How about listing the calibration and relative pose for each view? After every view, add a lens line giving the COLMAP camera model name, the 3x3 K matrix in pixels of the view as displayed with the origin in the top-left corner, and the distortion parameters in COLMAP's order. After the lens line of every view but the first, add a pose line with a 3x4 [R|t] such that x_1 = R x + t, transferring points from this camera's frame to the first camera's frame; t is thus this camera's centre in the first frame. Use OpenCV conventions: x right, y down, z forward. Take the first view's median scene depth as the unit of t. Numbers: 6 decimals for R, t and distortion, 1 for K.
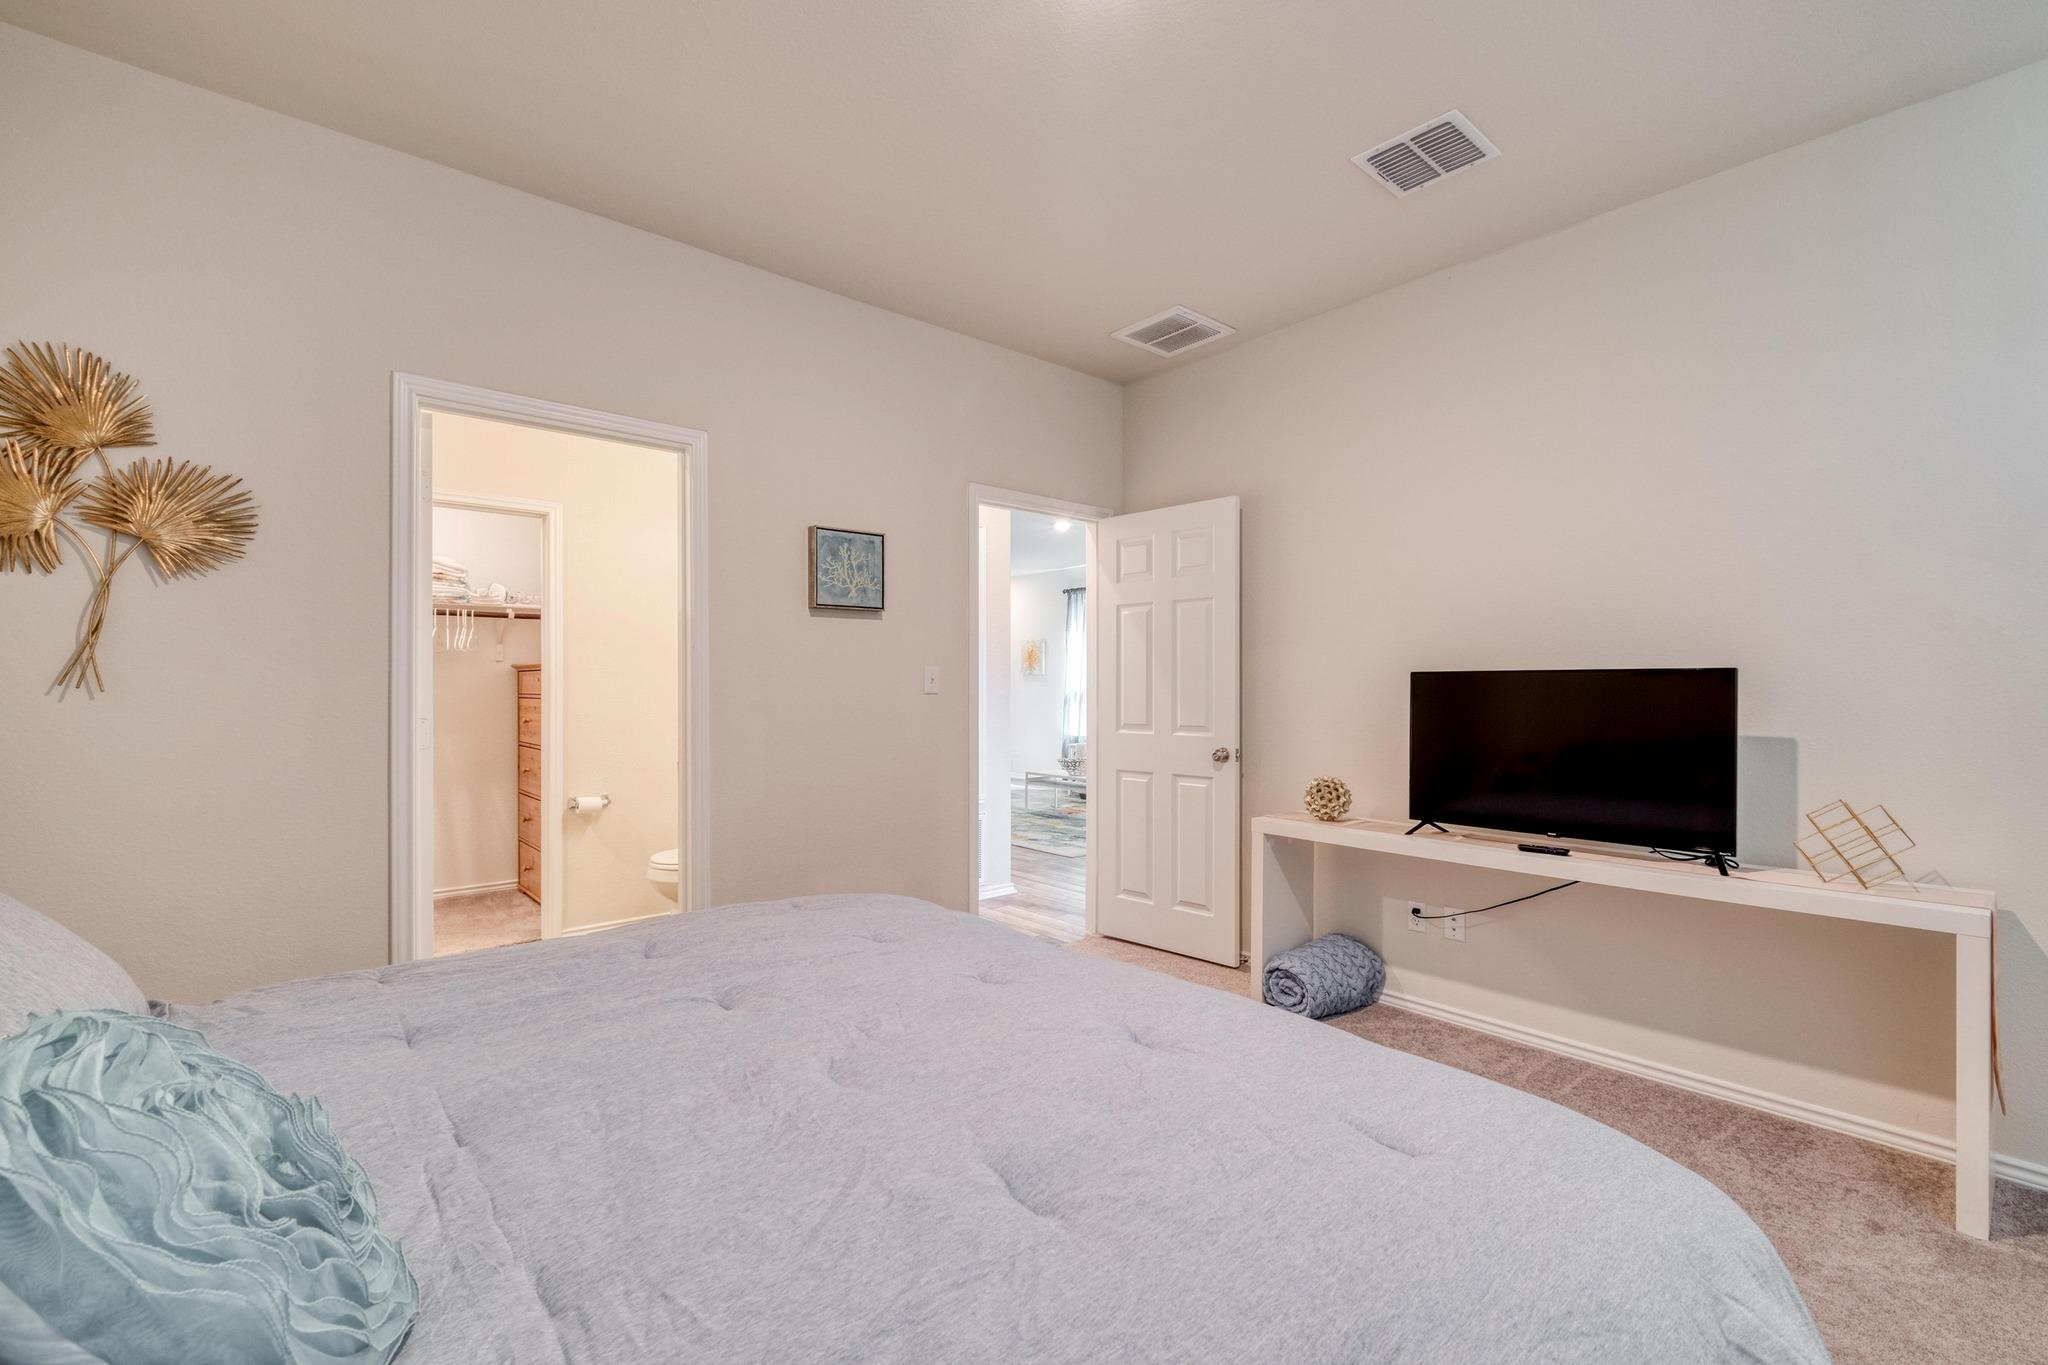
lens RADIAL K [[859.7, 0, 1021.8], [0, 859.7, 701.0], [0, 0, 1]] dist [-0.000635, -0.000182]
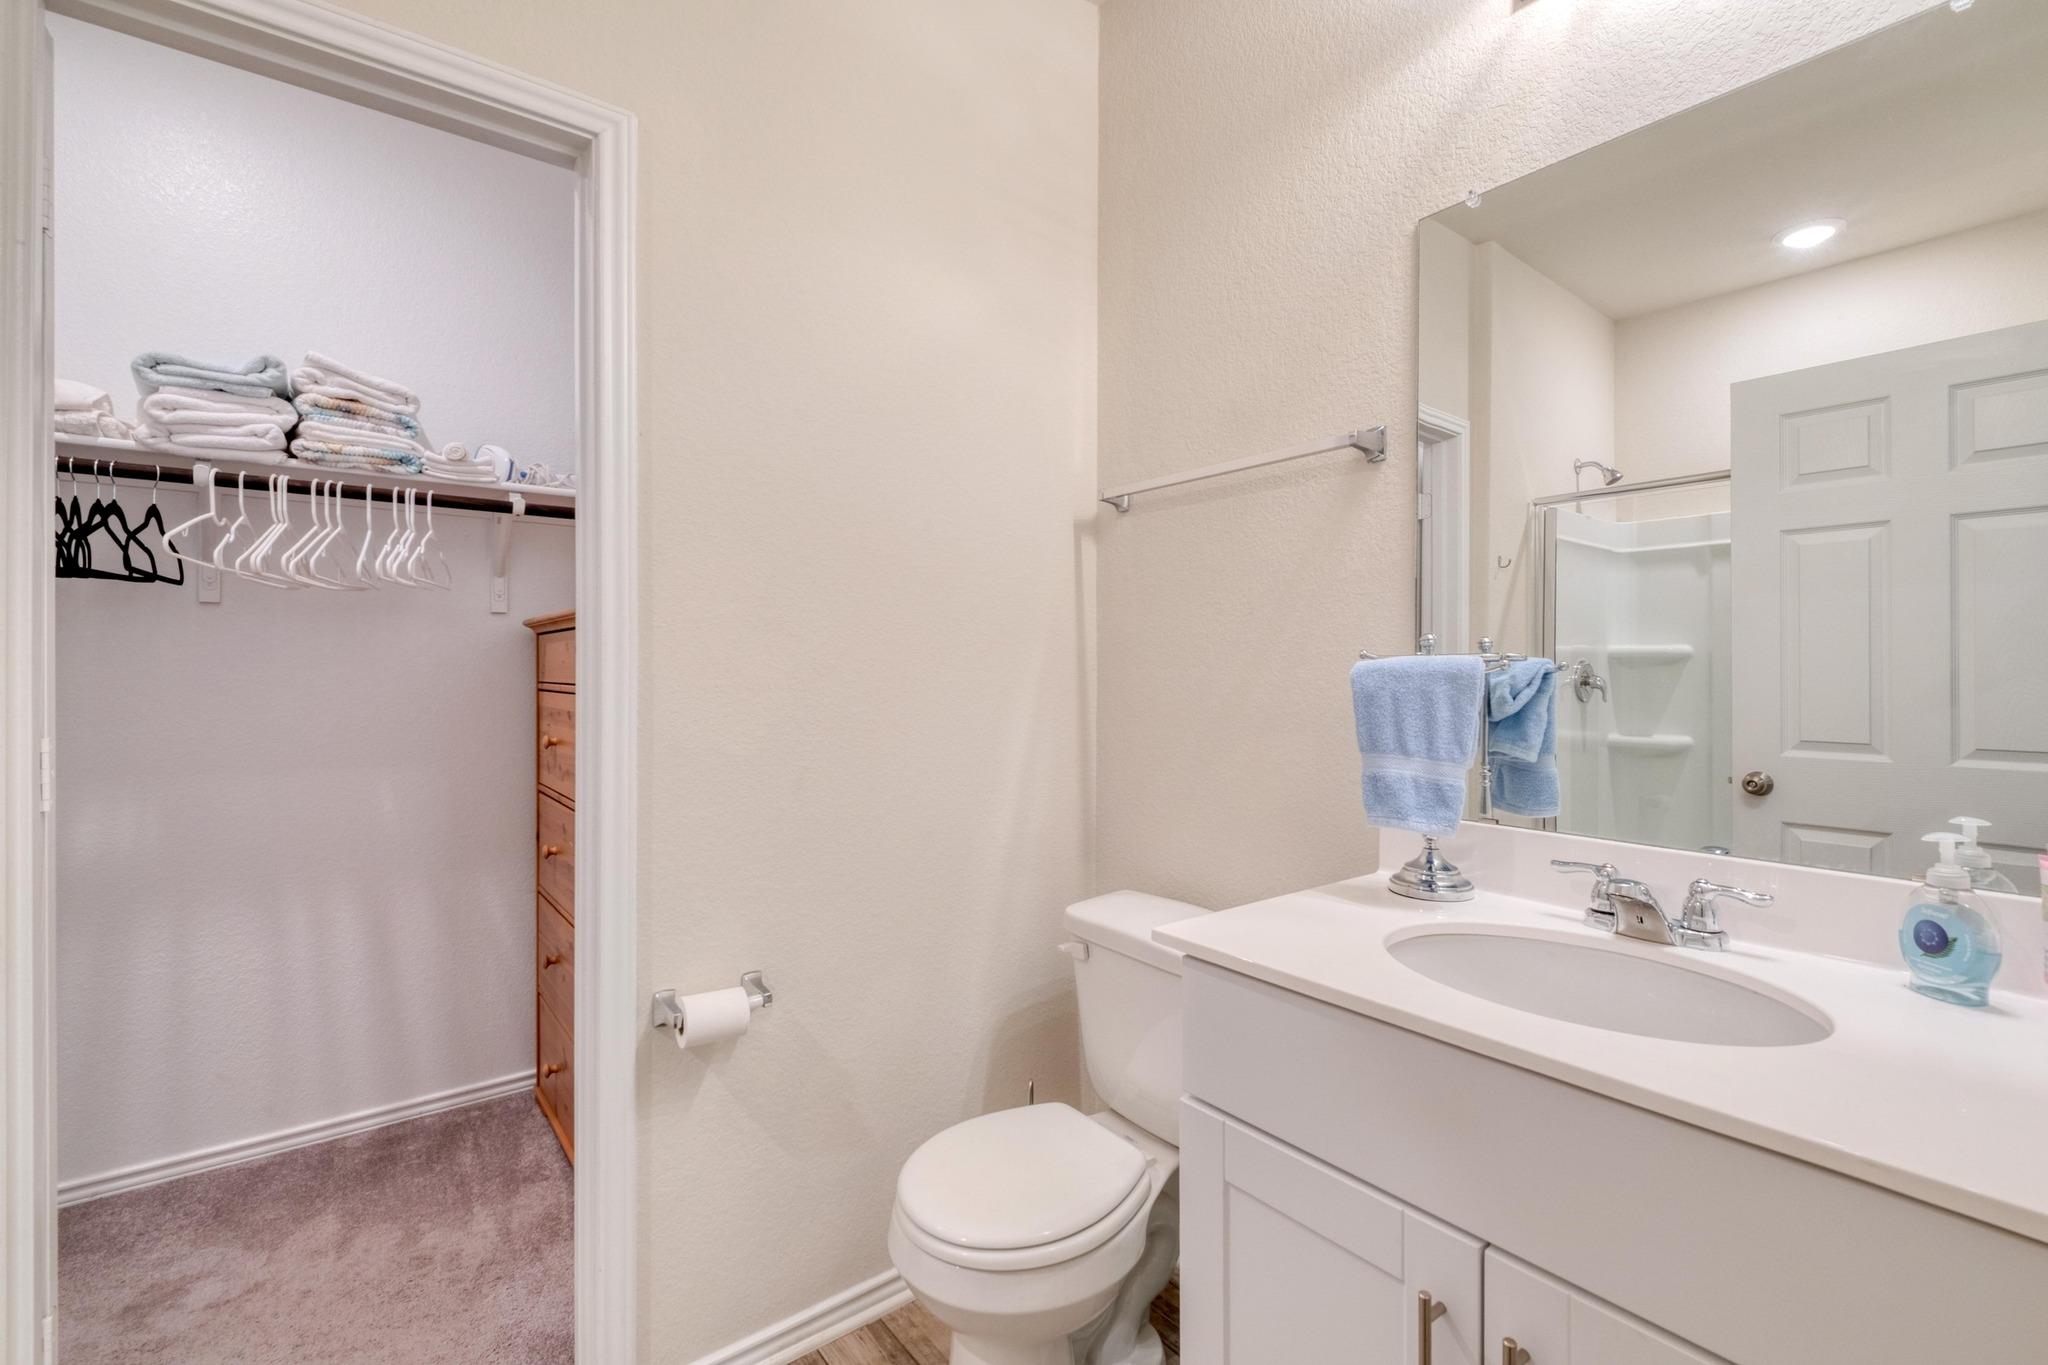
lens RADIAL K [[896.8, 0, 1028.7], [0, 896.8, 674.2], [0, 0, 1]] dist [0.000038, -0.000428]
pose [[0.998145, -0.002205, -0.060837, -0.301032], [0.001722, 0.999967, -0.007997, -0.008708], [0.060853, 0.007878, 0.998116, 0.551026]]
